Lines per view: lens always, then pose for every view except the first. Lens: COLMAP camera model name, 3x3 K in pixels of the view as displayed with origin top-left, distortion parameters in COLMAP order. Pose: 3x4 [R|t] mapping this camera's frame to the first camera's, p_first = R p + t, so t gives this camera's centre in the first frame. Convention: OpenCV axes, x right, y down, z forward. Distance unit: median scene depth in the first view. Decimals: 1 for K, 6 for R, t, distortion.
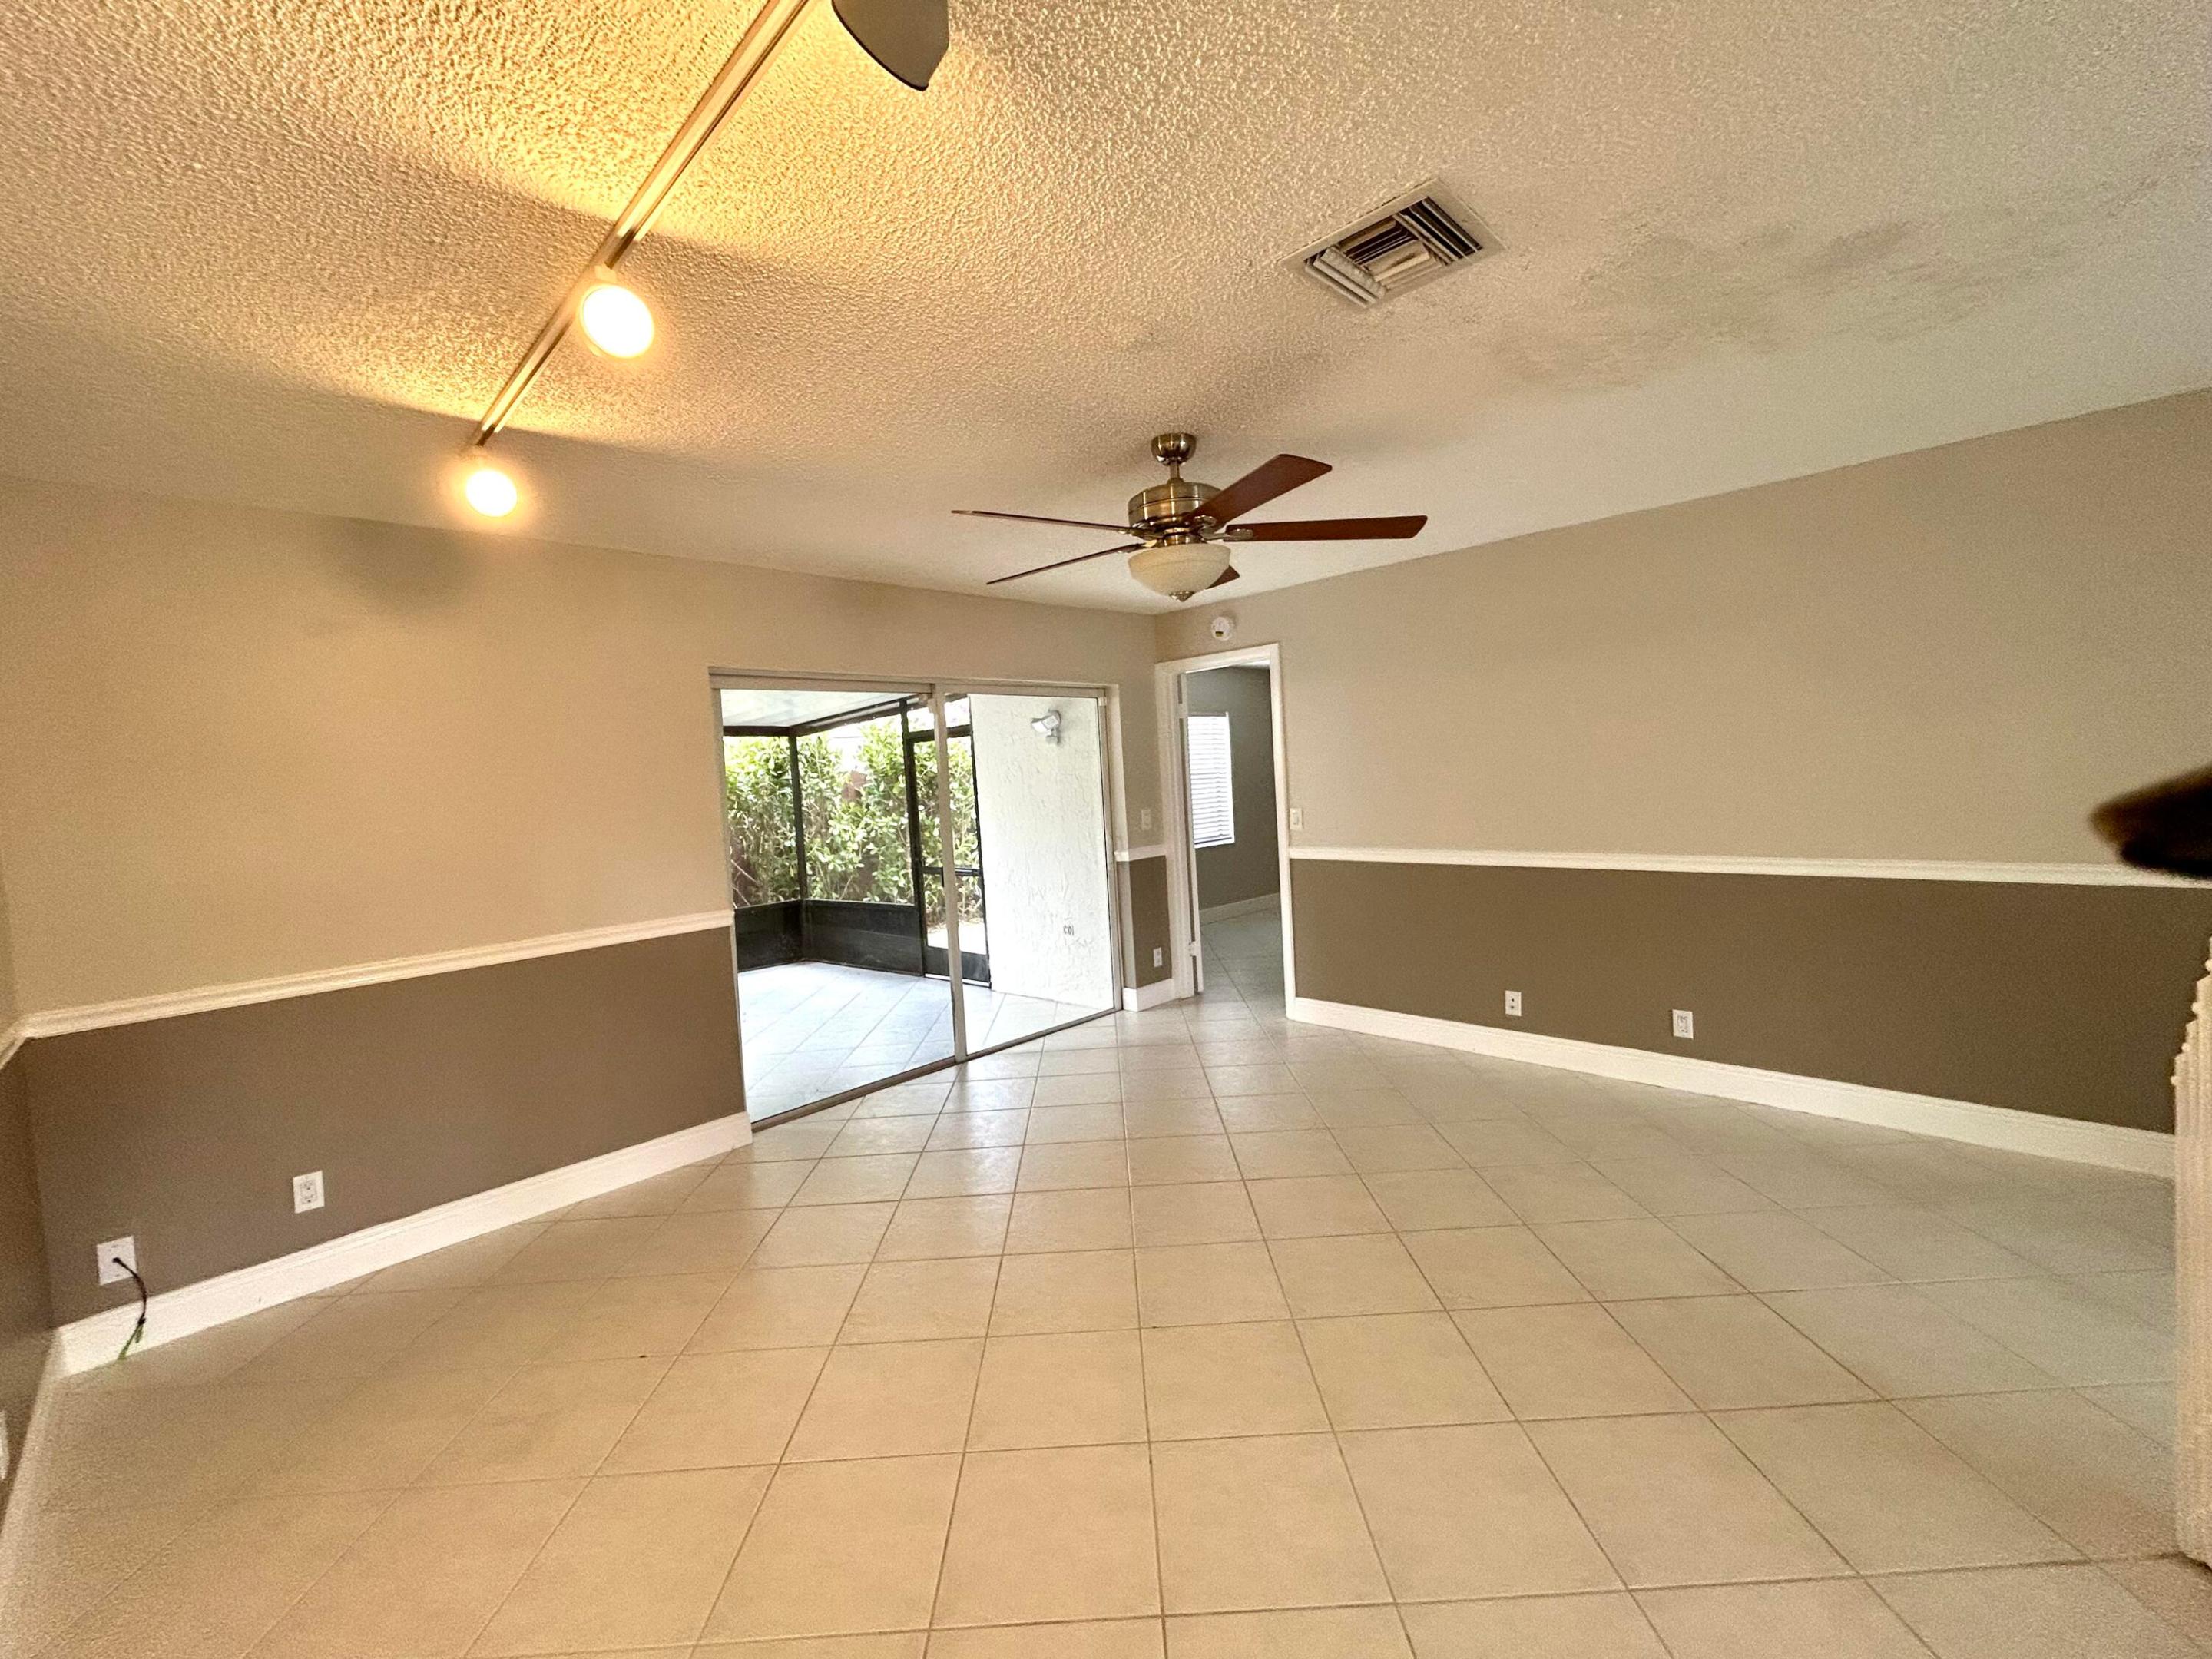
lens RADIAL K [[897.0, 0, 1089.1], [0, 897.0, 820.9], [0, 0, 1]] dist [0.002740, 0.001143]
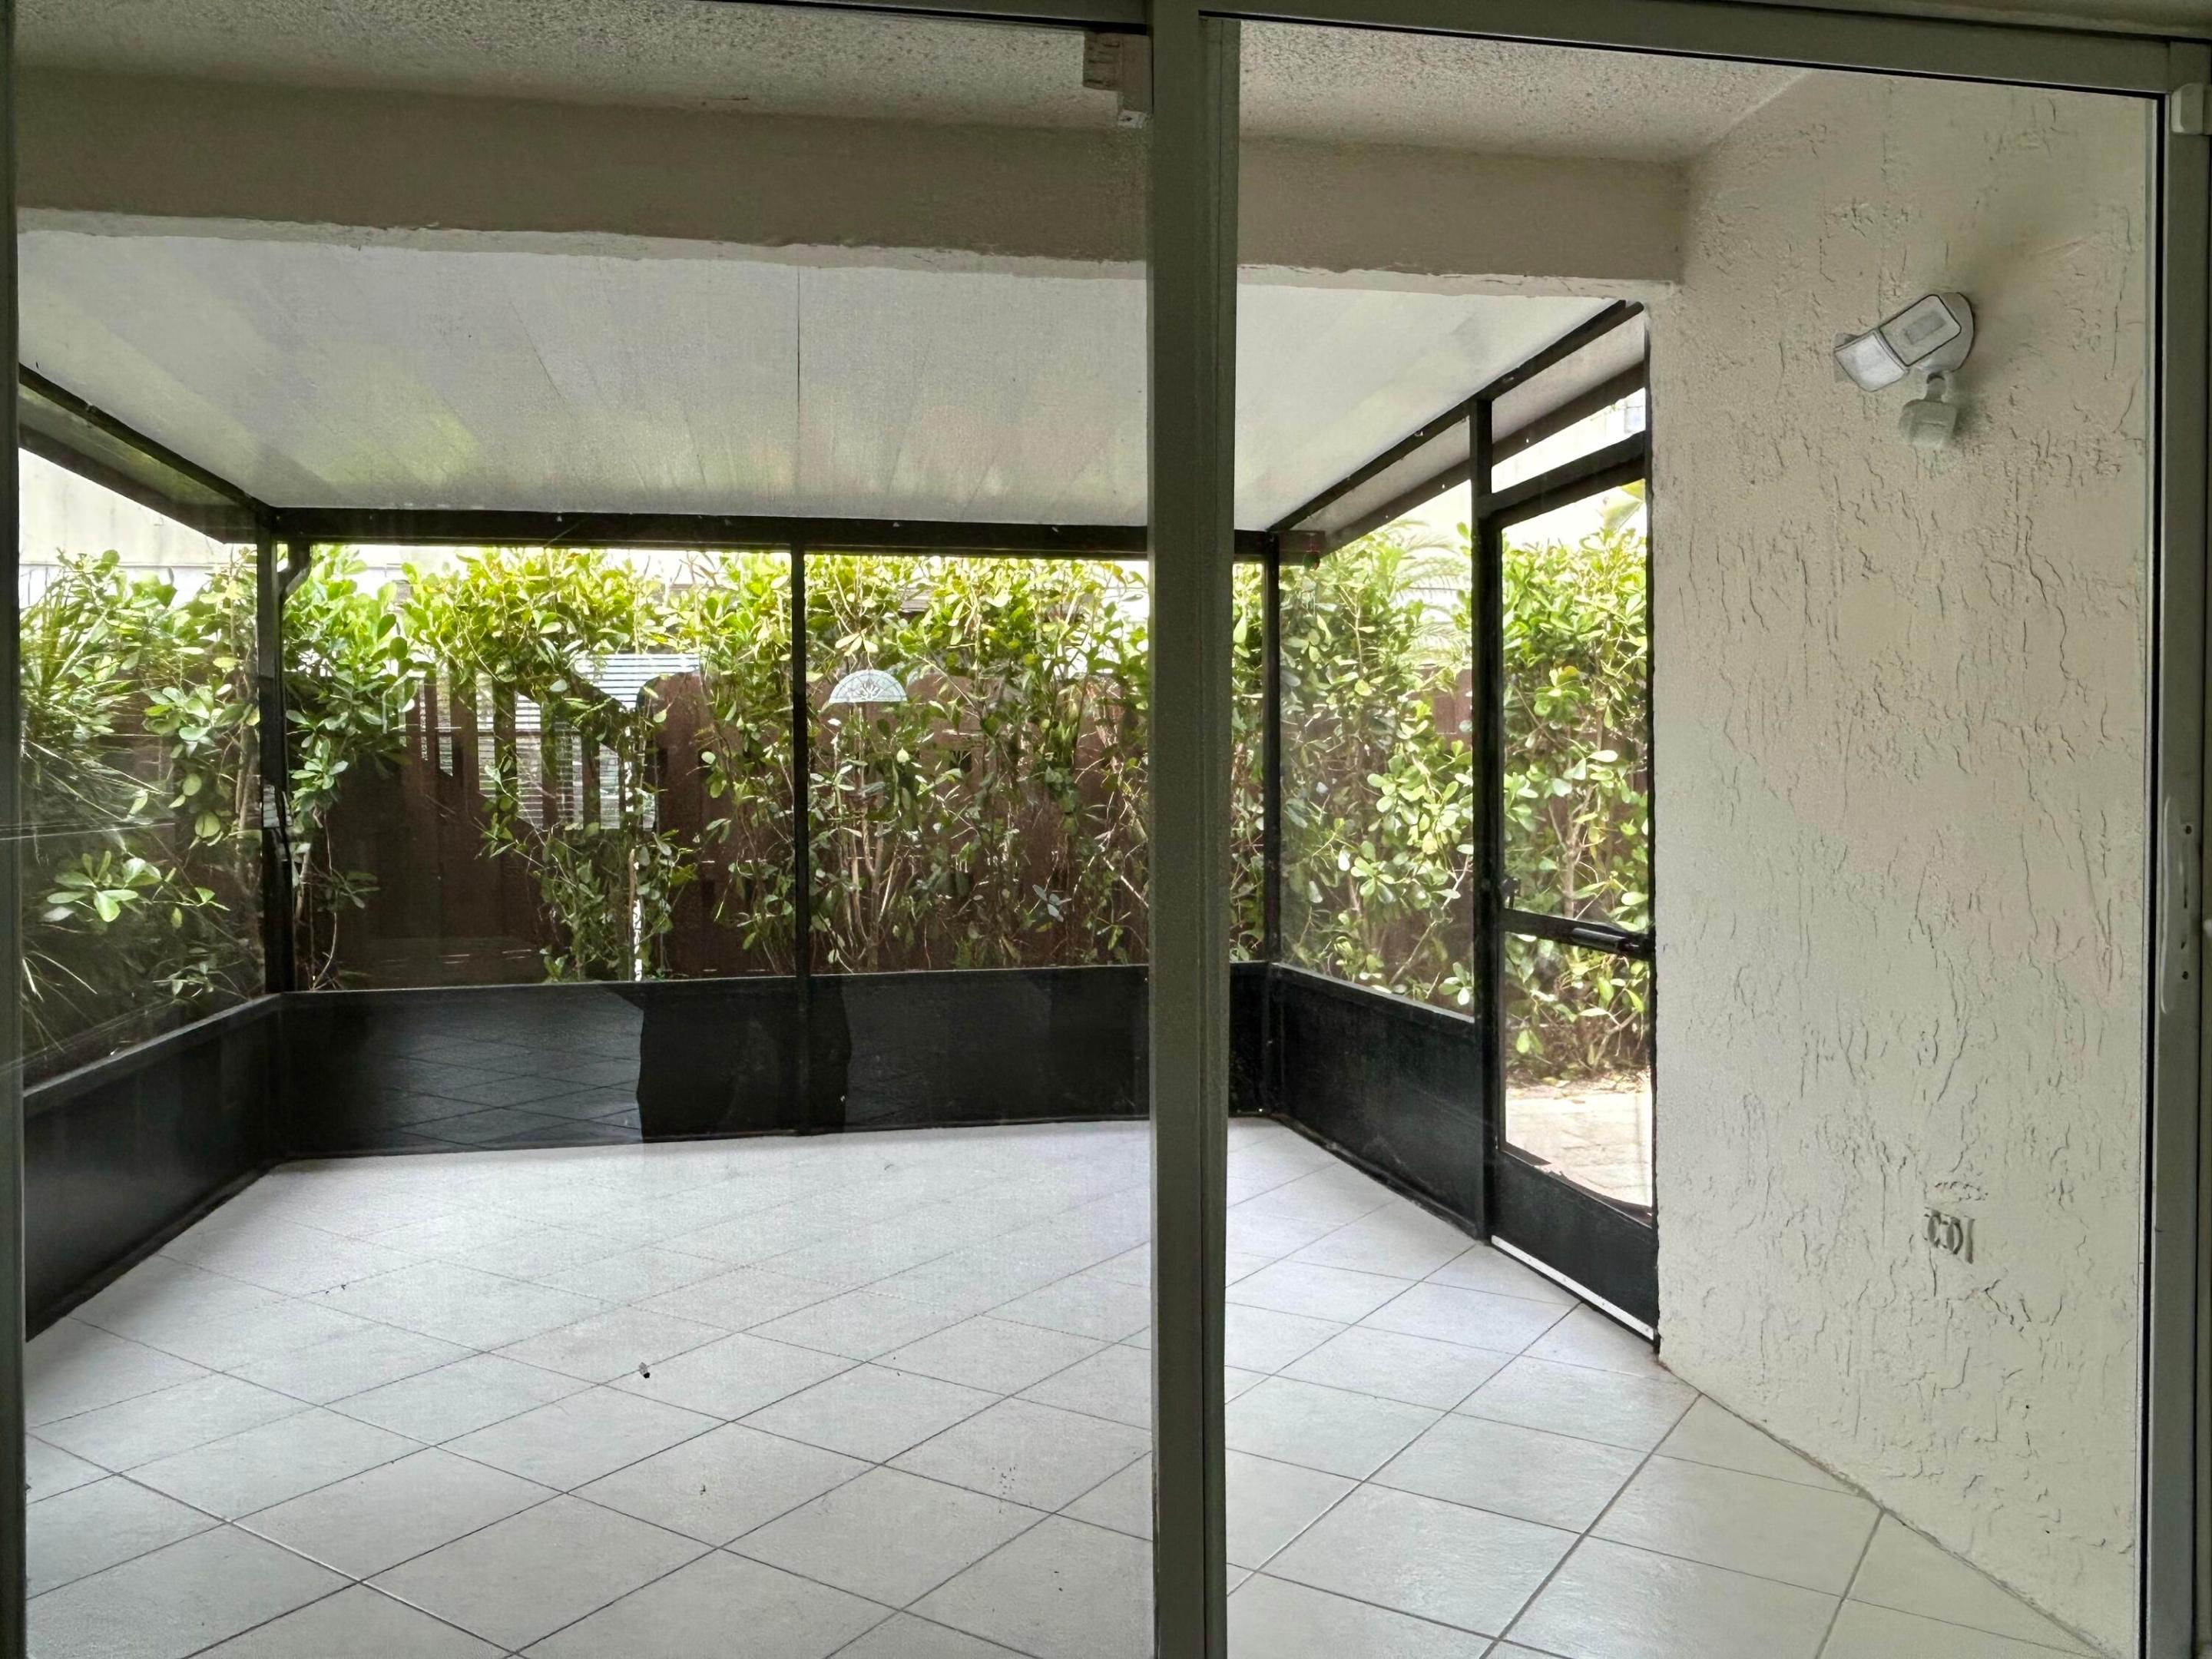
lens RADIAL K [[1580.9, 0, 1106.0], [0, 1580.9, 829.5], [0, 0, 1]] dist [0.001865, 0.001269]
pose [[0.827587, 0.066215, -0.557418, 0.012727], [-0.062159, 0.997721, 0.026232, 0.014388], [0.557885, 0.012939, 0.829818, 0.390576]]
